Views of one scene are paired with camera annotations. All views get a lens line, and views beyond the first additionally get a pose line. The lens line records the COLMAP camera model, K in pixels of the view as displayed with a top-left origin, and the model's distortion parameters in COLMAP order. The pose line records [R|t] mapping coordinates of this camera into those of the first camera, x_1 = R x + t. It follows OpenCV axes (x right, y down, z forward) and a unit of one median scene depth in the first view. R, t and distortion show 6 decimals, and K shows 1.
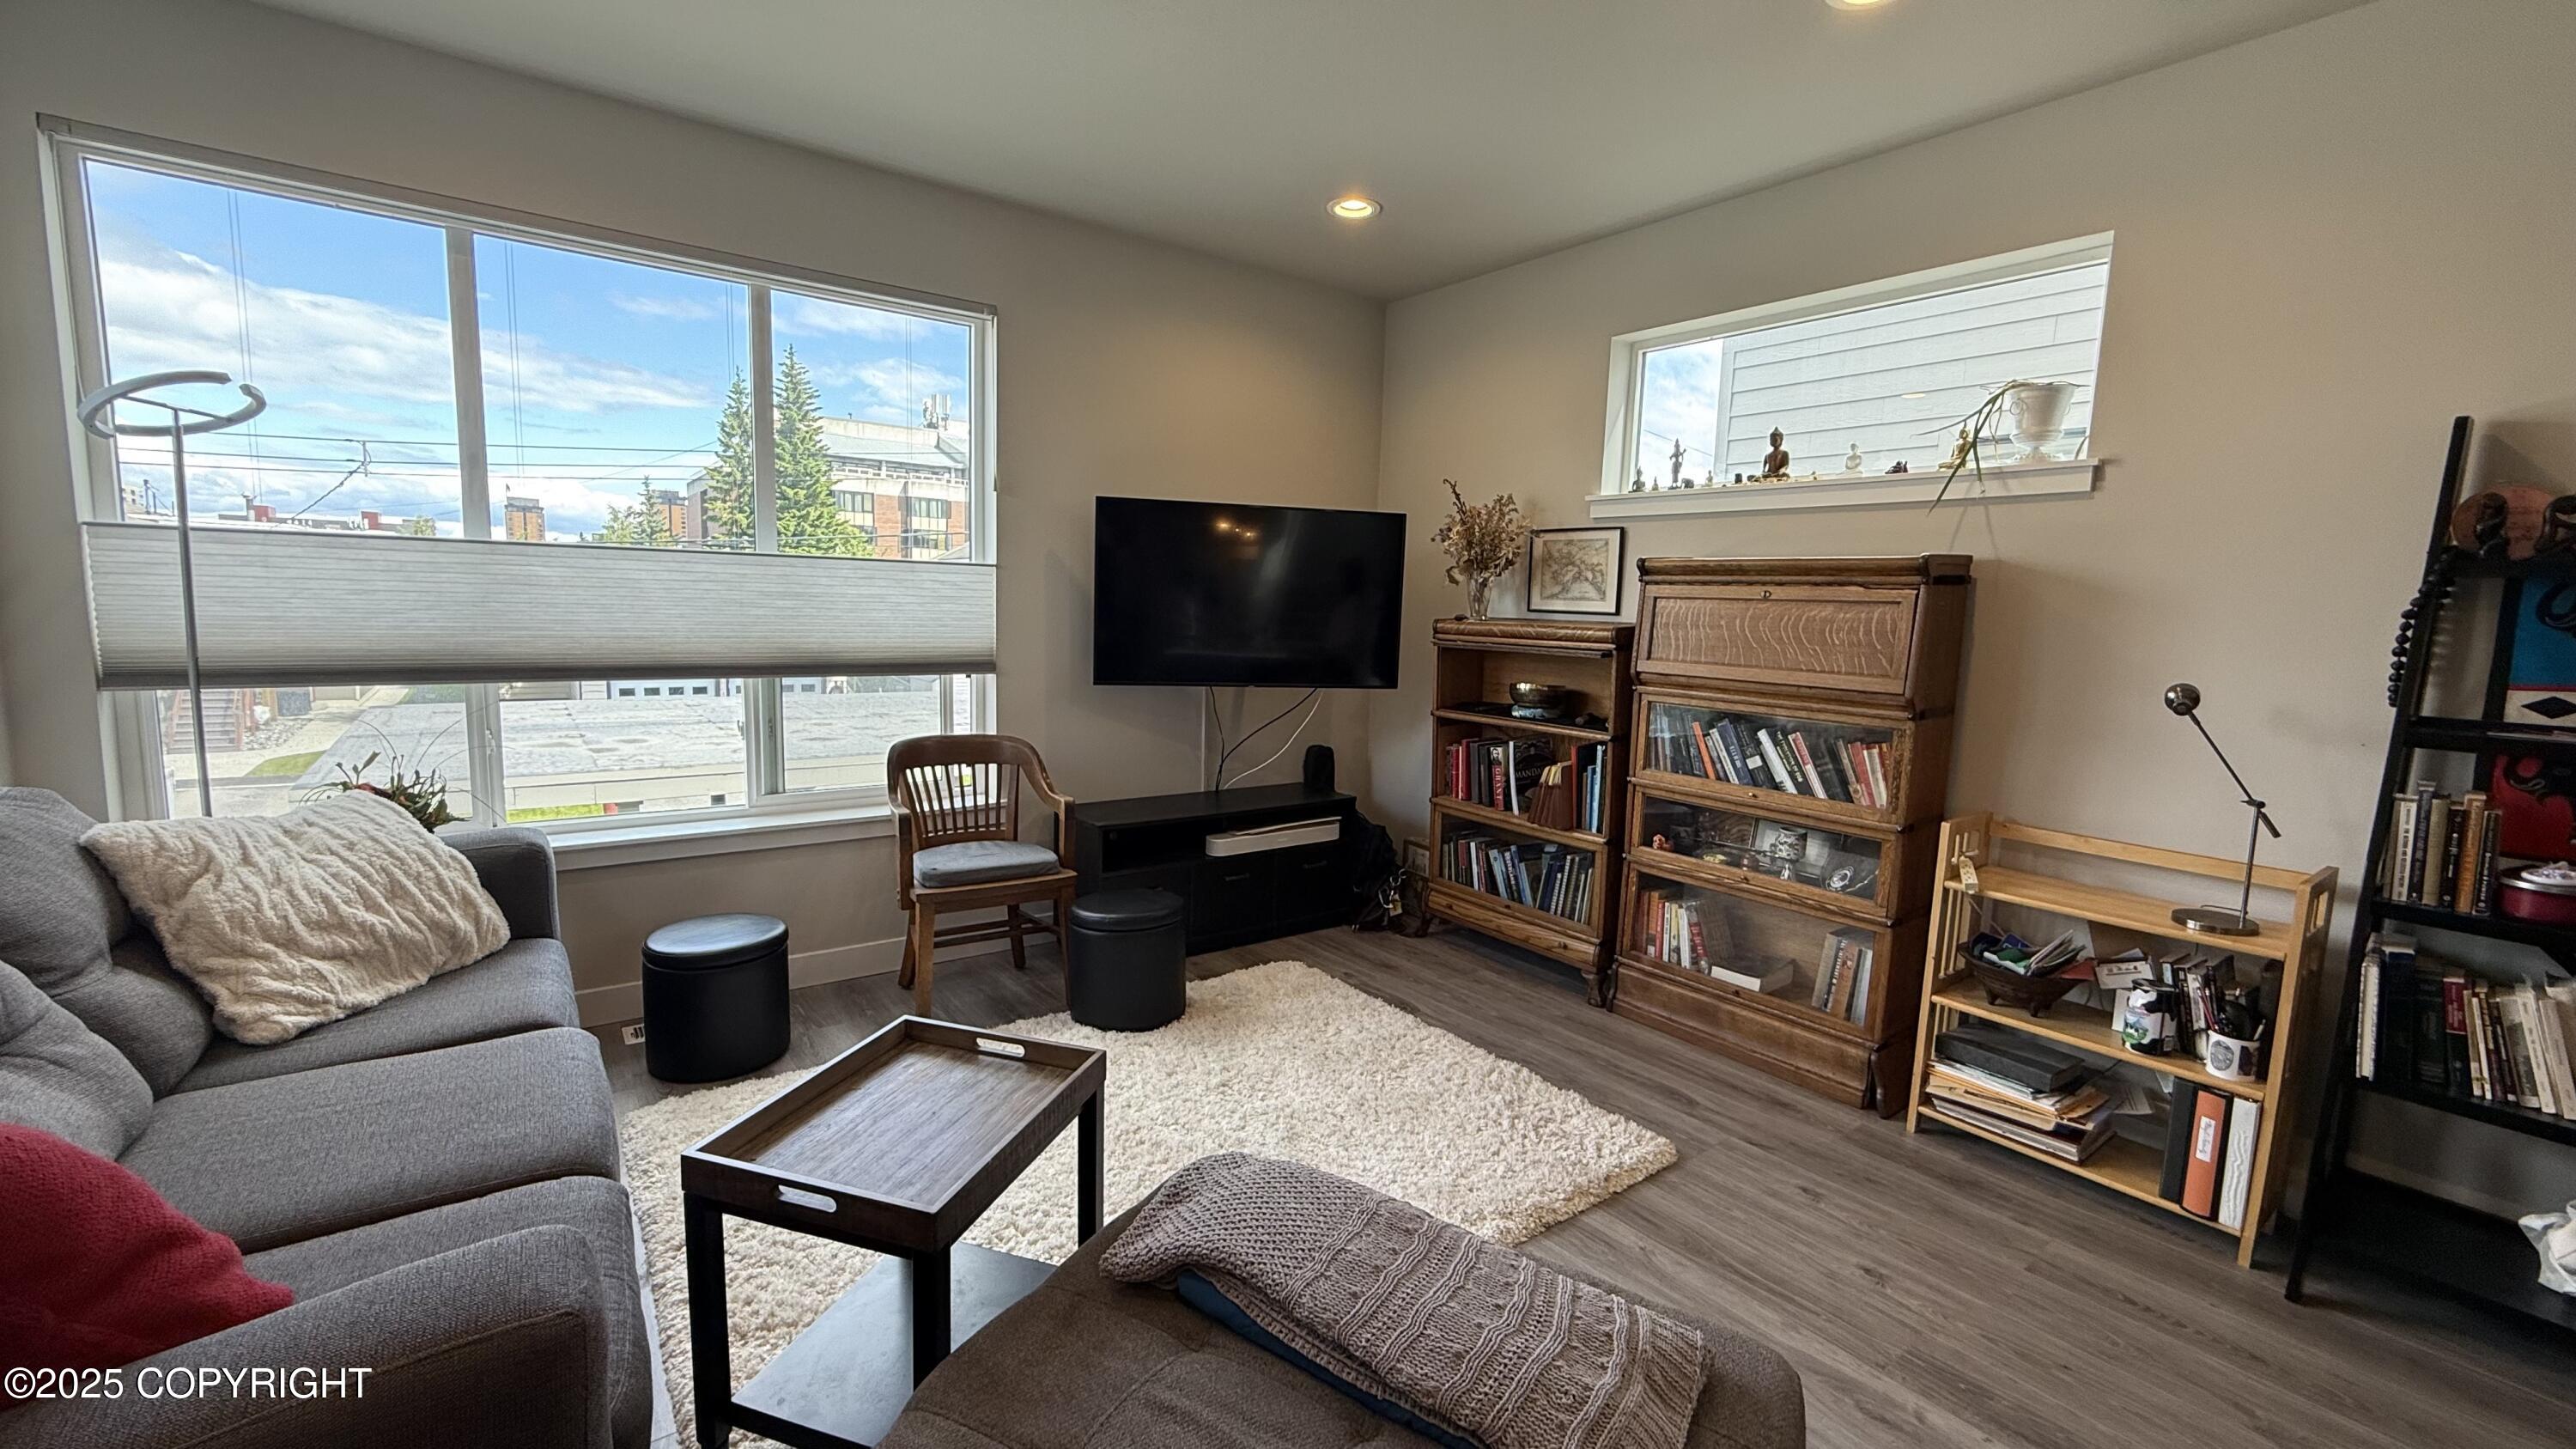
lens RADIAL K [[1028.5, 0, 1288.0], [0, 1028.5, 724.5], [0, 0, 1]] dist [0.000076, -0.000061]
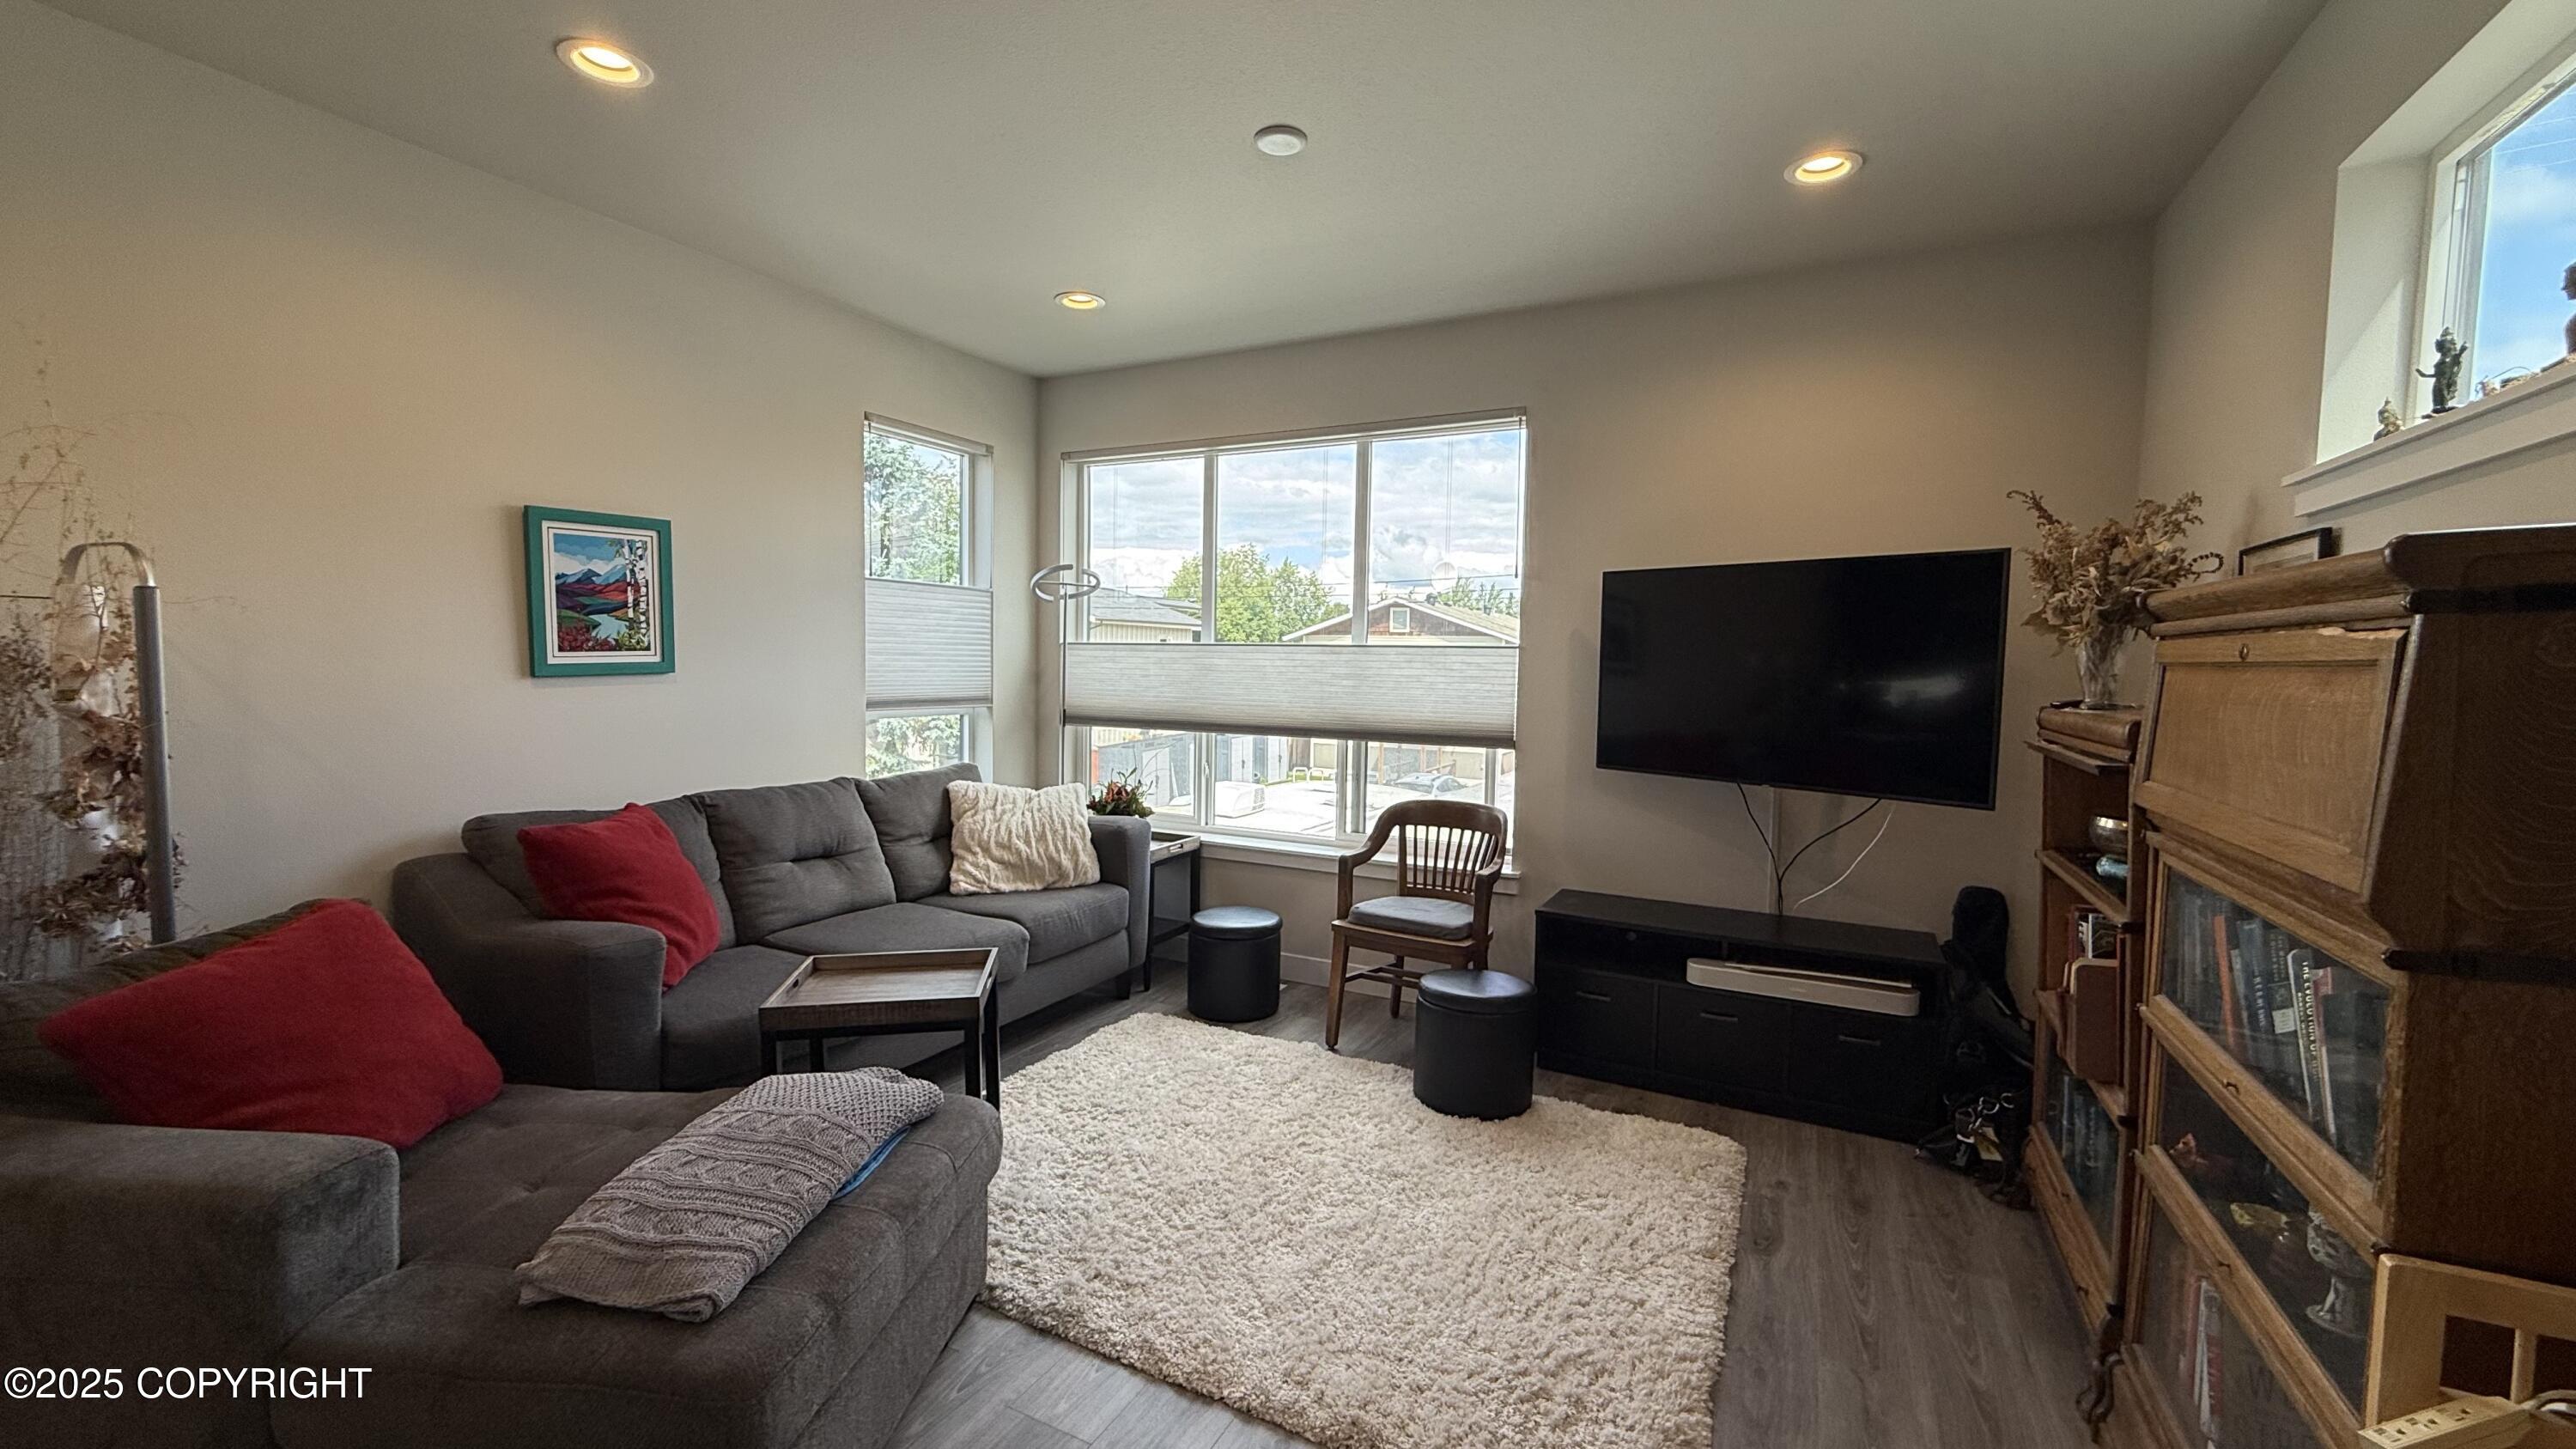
lens RADIAL K [[1028.5, 0, 1288.0], [0, 1028.5, 724.5], [0, 0, 1]] dist [0.000076, -0.000061]
pose [[0.435724, 0.031802, -0.899518, 0.583954], [-0.112375, 0.993478, -0.019310, -0.030195], [0.893038, 0.109497, 0.436456, 0.349400]]
